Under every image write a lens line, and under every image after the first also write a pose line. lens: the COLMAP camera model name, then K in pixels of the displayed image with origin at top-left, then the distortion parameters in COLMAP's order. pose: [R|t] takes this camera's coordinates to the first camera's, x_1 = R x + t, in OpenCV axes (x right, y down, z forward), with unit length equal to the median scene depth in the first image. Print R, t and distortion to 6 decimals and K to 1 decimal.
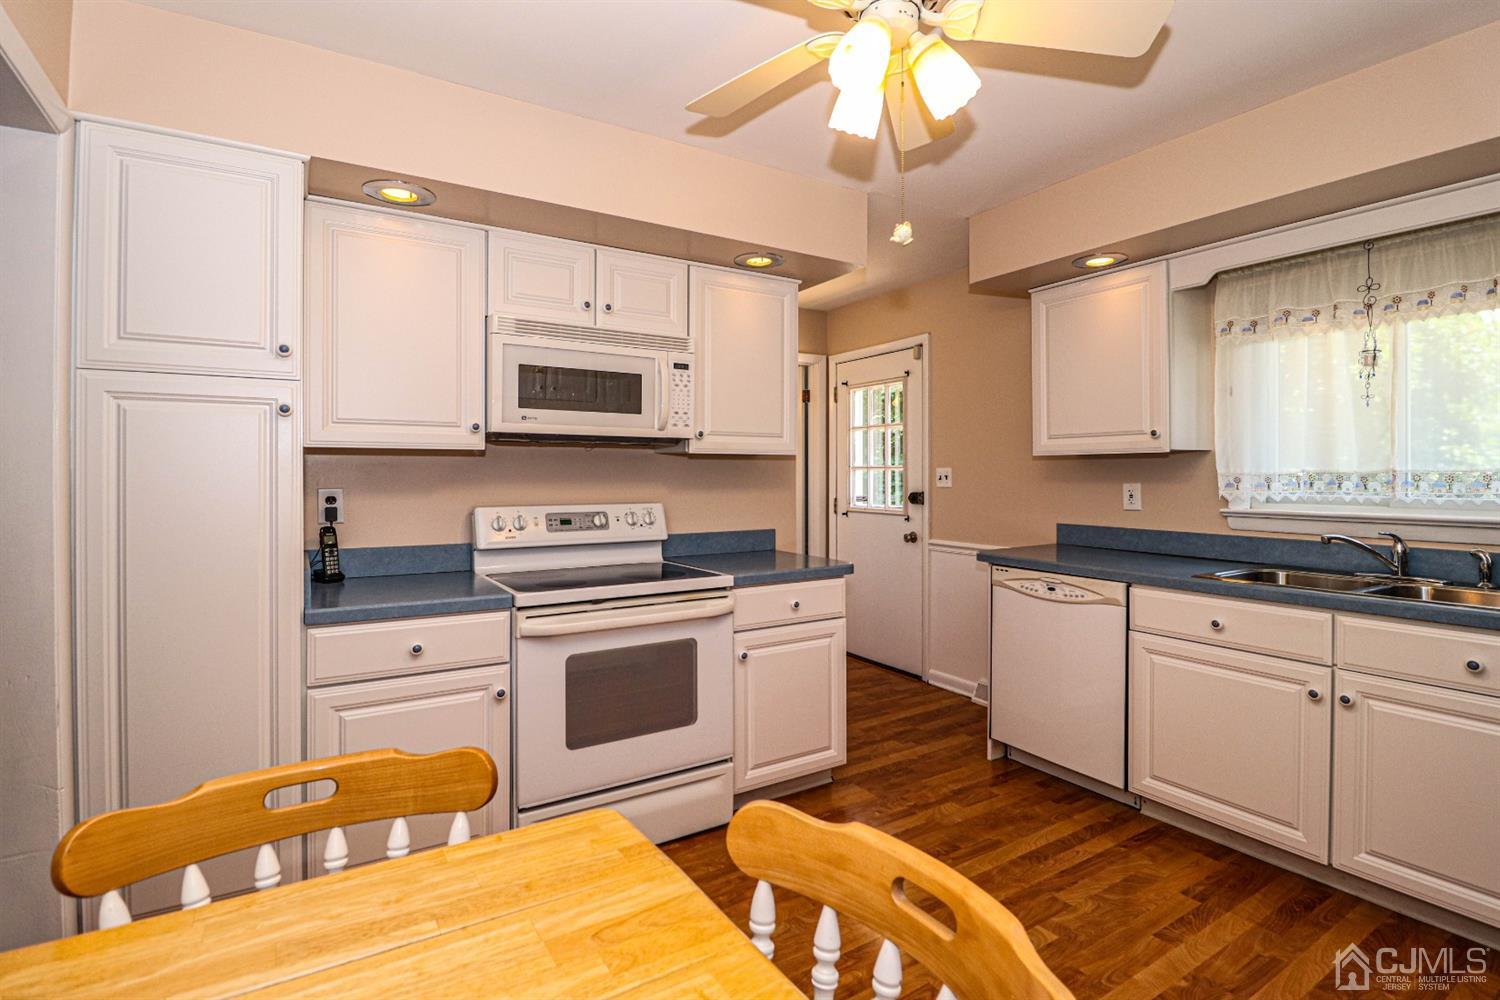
lens RADIAL K [[711.0, 0, 734.7], [0, 711.0, 469.6], [0, 0, 1]] dist [0.000532, -0.012679]
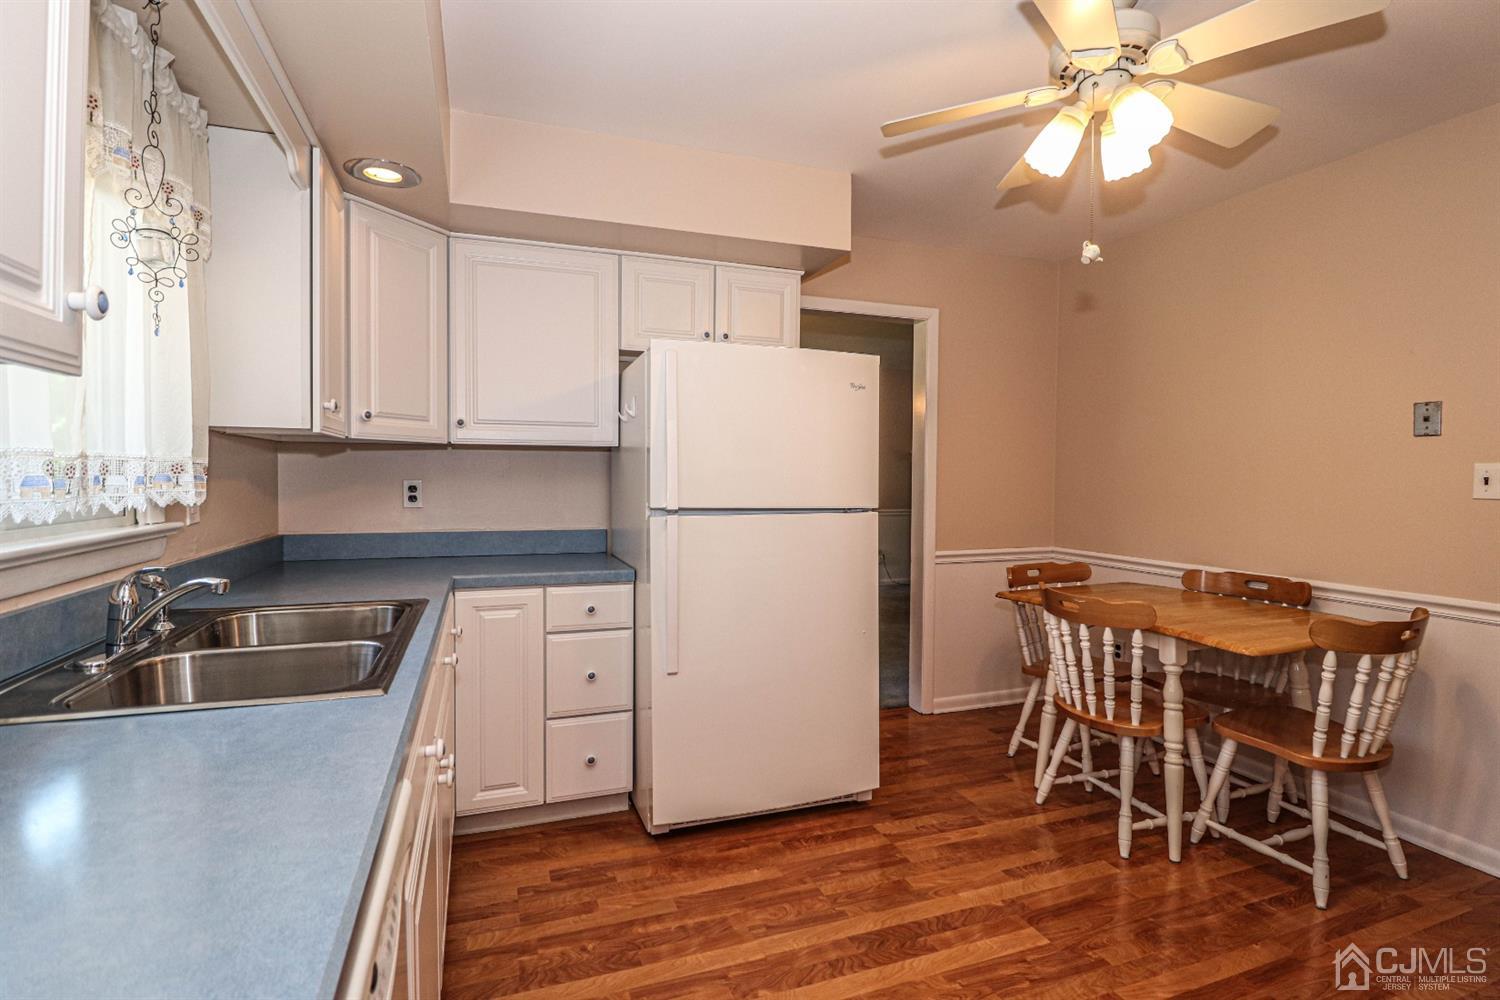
lens RADIAL K [[702.5, 0, 751.9], [0, 702.5, 492.9], [0, 0, 1]] dist [-0.001990, -0.011168]
pose [[-0.981327, -0.009207, 0.192124, 0.305259], [-0.004857, 0.999721, 0.023101, 0.013023], [-0.192283, 0.021737, -0.981099, 1.245376]]
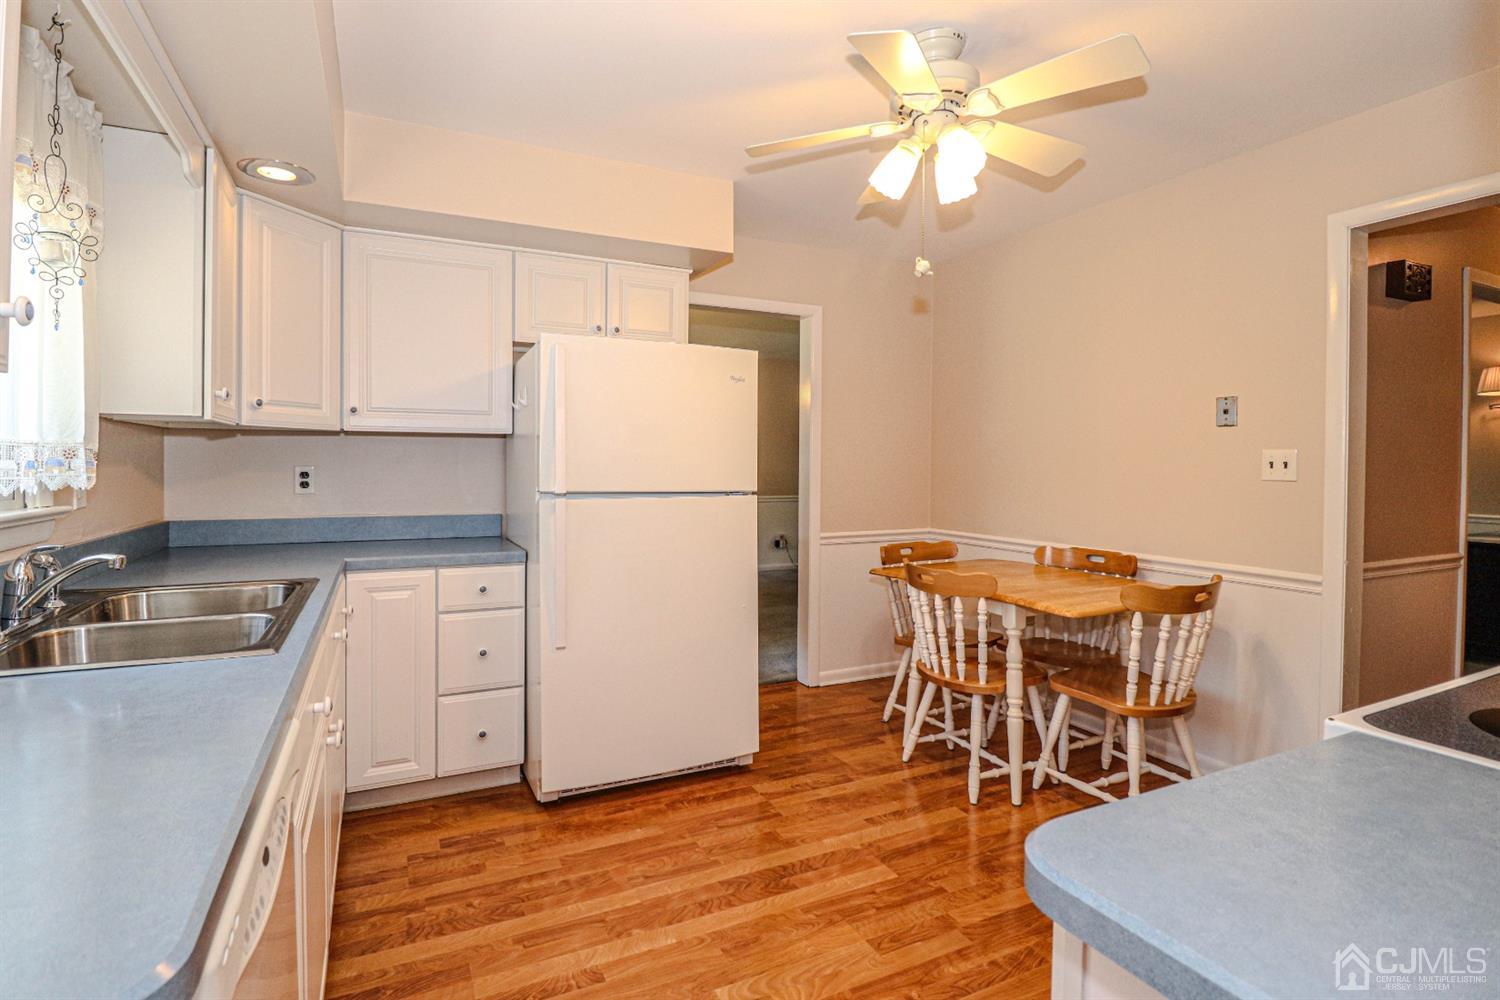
lens RADIAL K [[711.0, 0, 734.7], [0, 711.0, 469.6], [0, 0, 1]] dist [0.000532, -0.012679]
pose [[-0.994979, -0.004224, 0.099996, 0.248237], [-0.003599, 0.999973, 0.006430, 0.016230], [-0.100020, 0.006038, -0.994967, 1.318849]]
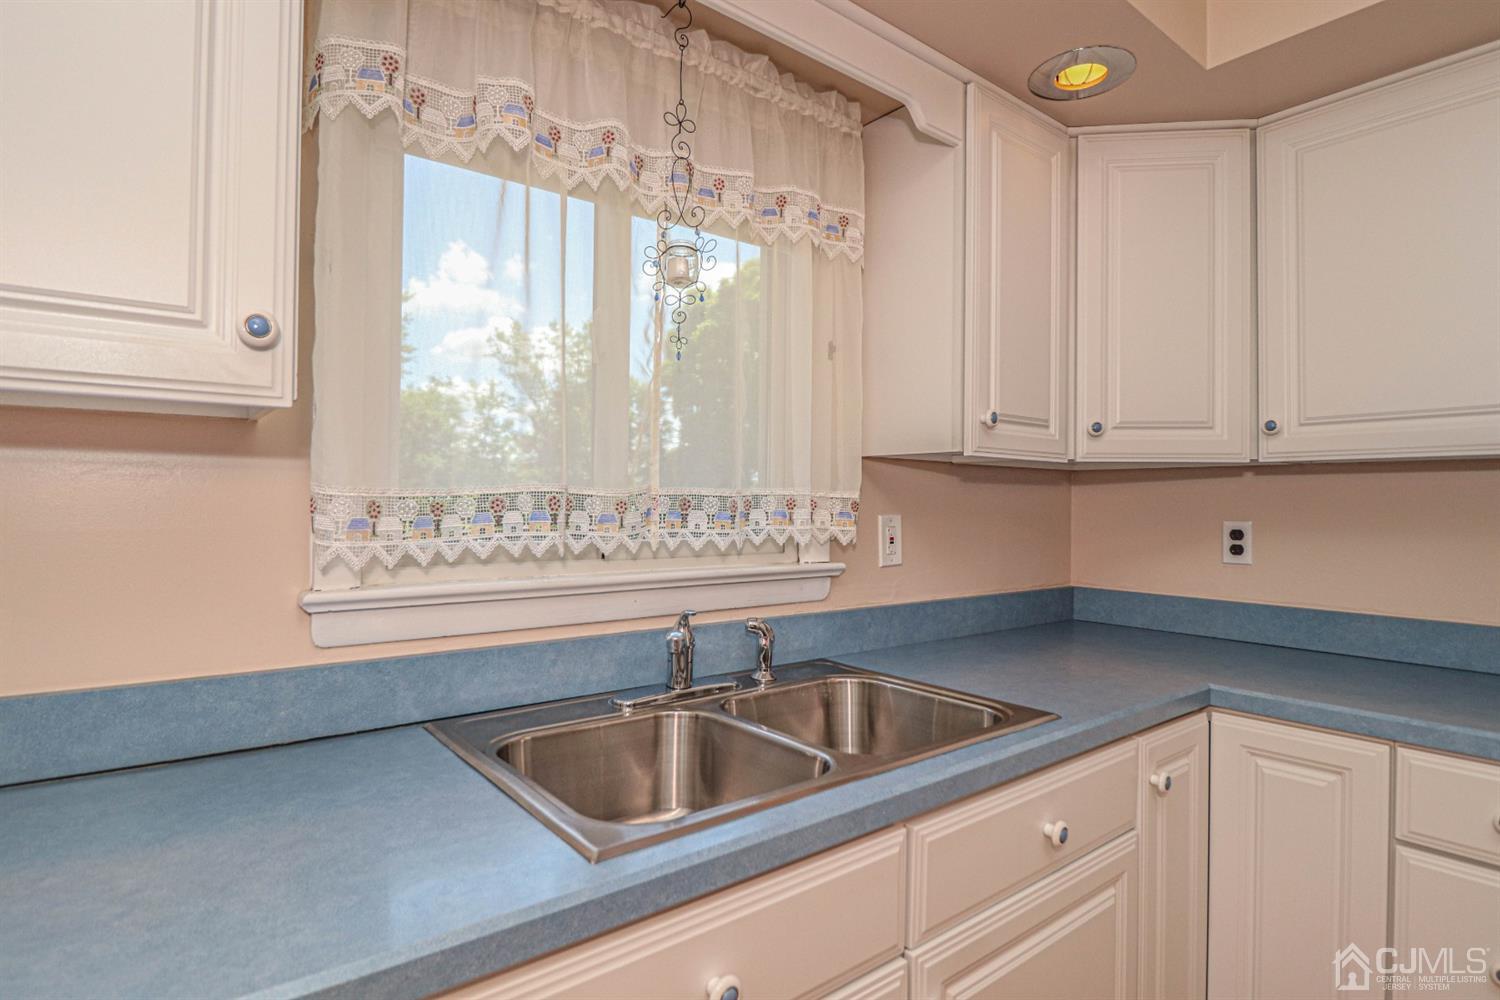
lens RADIAL K [[794.3, 0, 741.1], [0, 794.3, 496.1], [0, 0, 1]] dist [-0.003015, -0.000442]
pose [[-0.121480, 0.011610, 0.992526, 0.294275], [-0.010653, 0.999859, -0.012999, 0.011010], [-0.992537, -0.012152, -0.121339, 0.886448]]
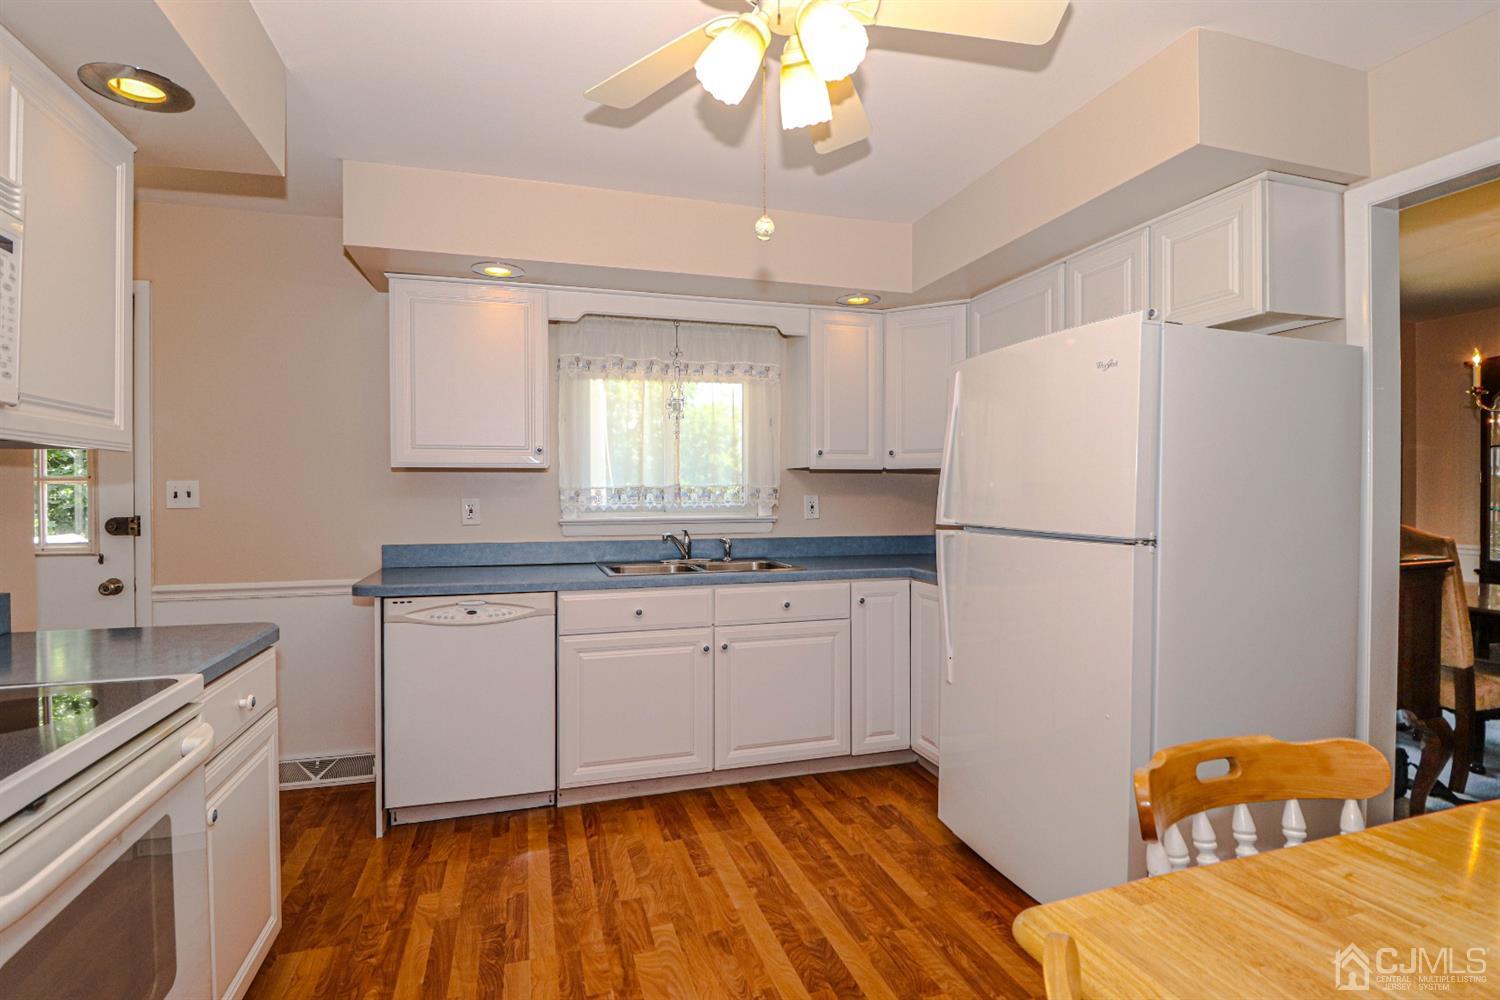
lens RADIAL K [[734.0, 0, 745.7], [0, 734.0, 492.5], [0, 0, 1]] dist [-0.019287, -0.000730]
pose [[0.241544, 0.000394, 0.970390, -0.406956], [-0.001508, 0.999999, -0.000031, 0.013099], [-0.970389, -0.001456, 0.241544, 0.450609]]
